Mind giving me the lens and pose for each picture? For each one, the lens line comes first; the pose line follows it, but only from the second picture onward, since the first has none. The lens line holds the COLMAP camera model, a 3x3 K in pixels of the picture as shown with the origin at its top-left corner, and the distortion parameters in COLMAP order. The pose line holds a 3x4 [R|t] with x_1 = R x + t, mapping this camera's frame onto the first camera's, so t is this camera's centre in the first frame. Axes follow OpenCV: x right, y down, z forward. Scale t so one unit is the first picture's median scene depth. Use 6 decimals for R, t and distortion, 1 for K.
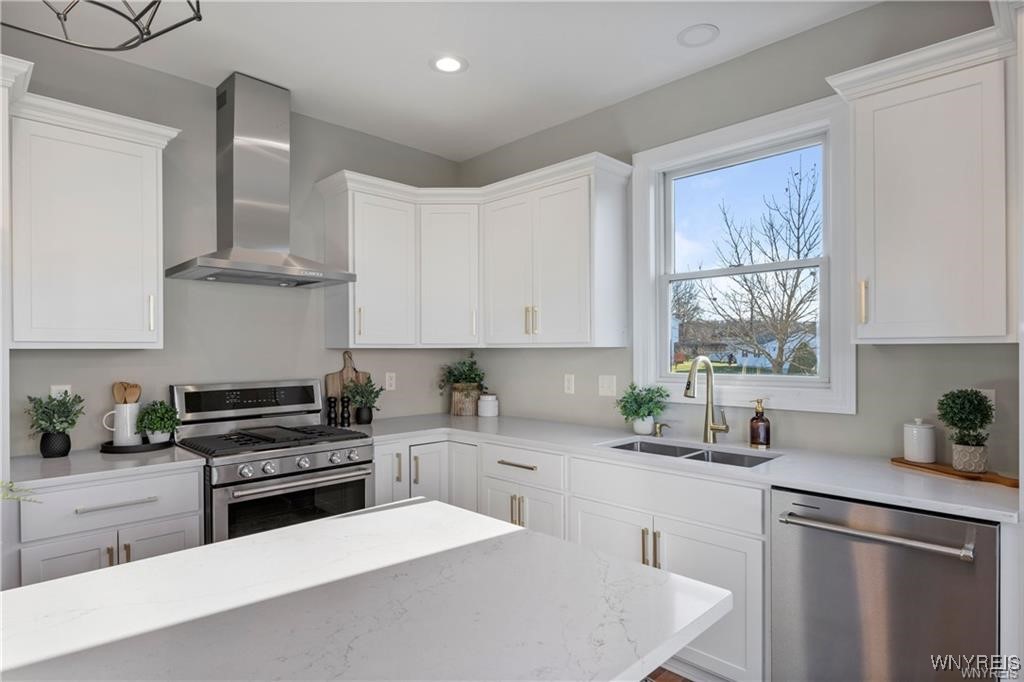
lens RADIAL K [[556.5, 0, 512.0], [0, 556.5, 341.0], [0, 0, 1]] dist [0.000770, 0.000162]
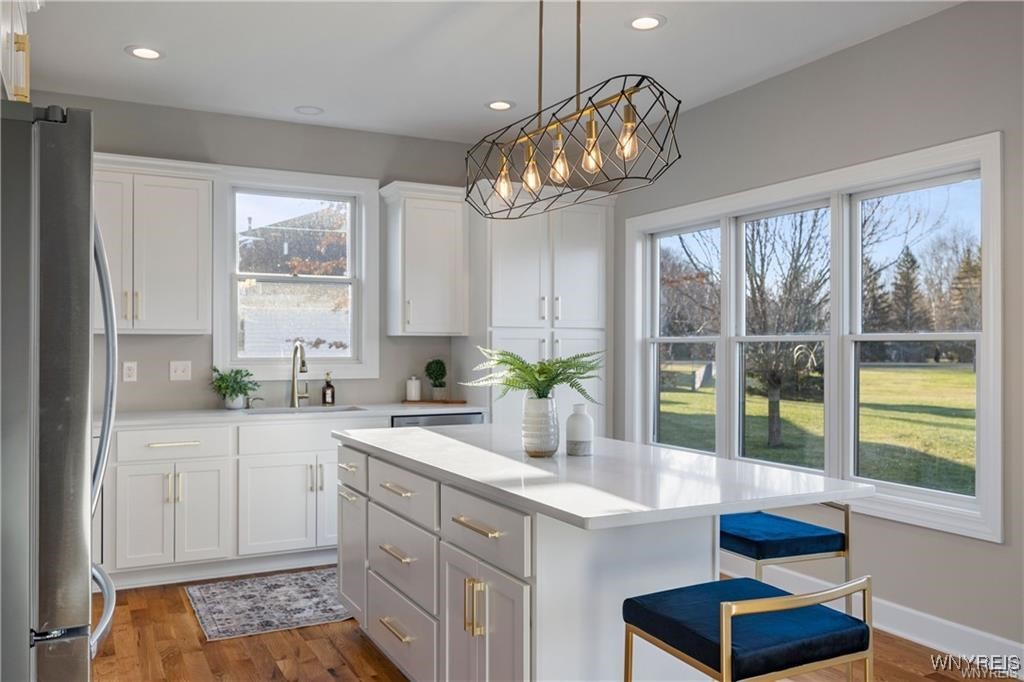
lens RADIAL K [[840.9, 0, 512.0], [0, 840.9, 341.0], [0, 0, 1]] dist [-0.000654, -0.000205]
pose [[0.310447, 0.011769, 0.950518, -1.490682], [-0.016177, 0.999844, -0.007096, 0.030536], [-0.950453, -0.013173, 0.310589, -0.131815]]
